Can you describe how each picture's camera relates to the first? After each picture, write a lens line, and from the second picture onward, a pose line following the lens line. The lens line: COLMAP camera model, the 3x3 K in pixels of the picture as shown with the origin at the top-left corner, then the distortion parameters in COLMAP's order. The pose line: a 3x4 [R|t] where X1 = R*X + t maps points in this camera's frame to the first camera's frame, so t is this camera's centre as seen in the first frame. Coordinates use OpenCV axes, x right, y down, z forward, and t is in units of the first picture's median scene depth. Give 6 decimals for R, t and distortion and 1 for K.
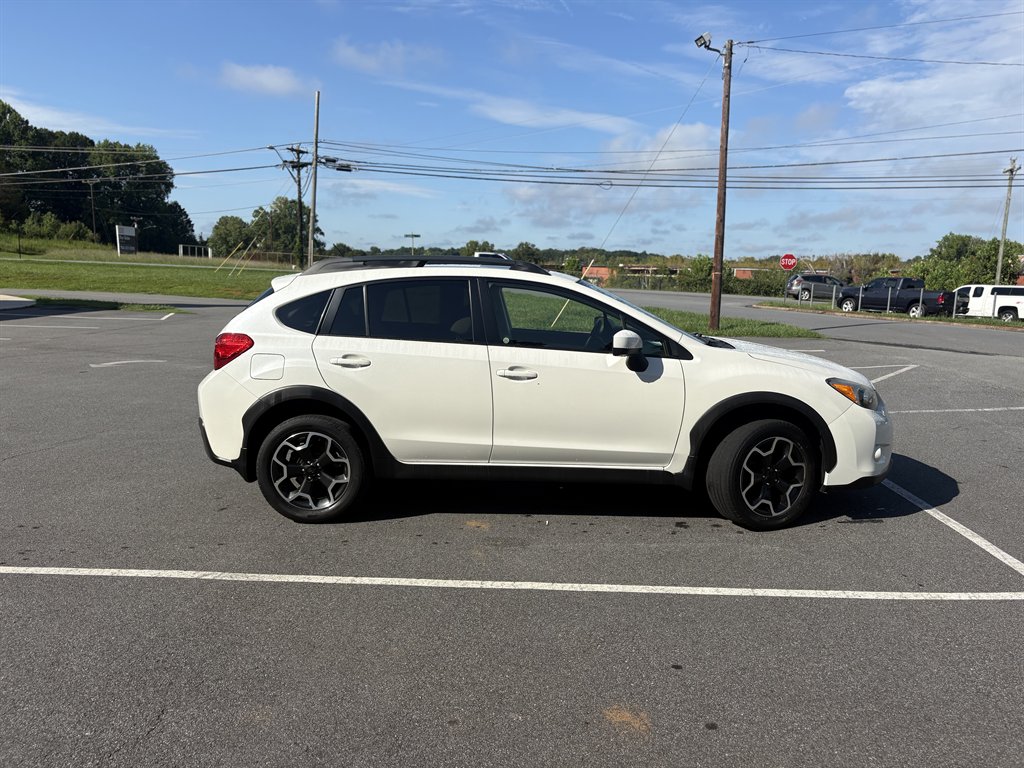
lens RADIAL K [[788.8, 0, 521.6], [0, 788.8, 384.0], [0, 0, 1]] dist [0.041737, -0.043476]
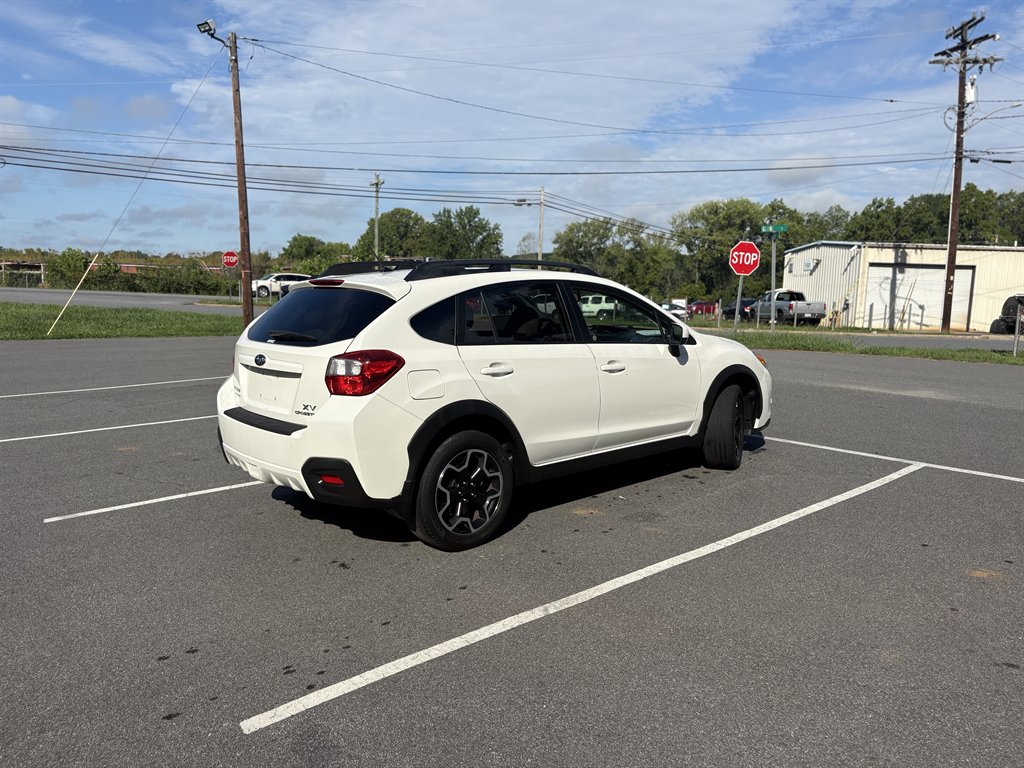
lens RADIAL K [[788.8, 0, 515.2], [0, 788.8, 382.4], [0, 0, 1]] dist [0.041737, -0.043476]
pose [[0.708340, -0.098641, 0.698945, -0.072774], [0.096817, 0.994406, 0.042221, -0.004308], [-0.699200, 0.037763, 0.713928, 0.025198]]
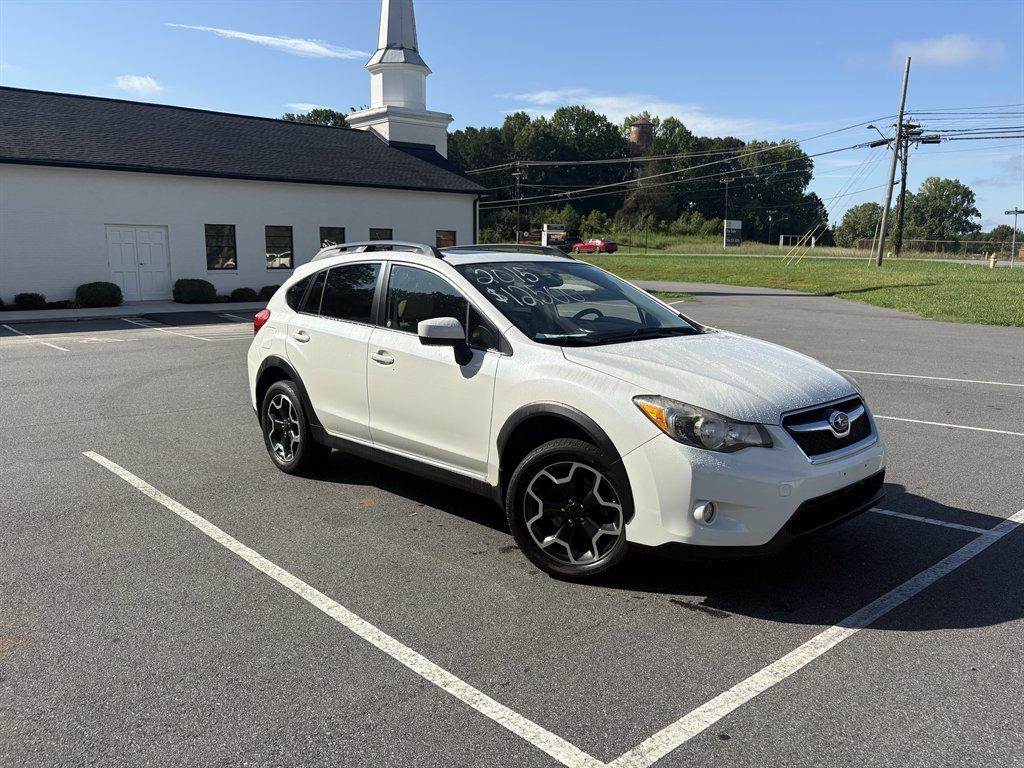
lens RADIAL K [[788.8, 0, 513.7], [0, 788.8, 385.9], [0, 0, 1]] dist [0.041737, -0.043476]
pose [[0.706077, 0.095072, -0.701724, 0.067116], [-0.084517, 0.995177, 0.049790, -0.003368], [0.703073, 0.024152, 0.710707, 0.033819]]
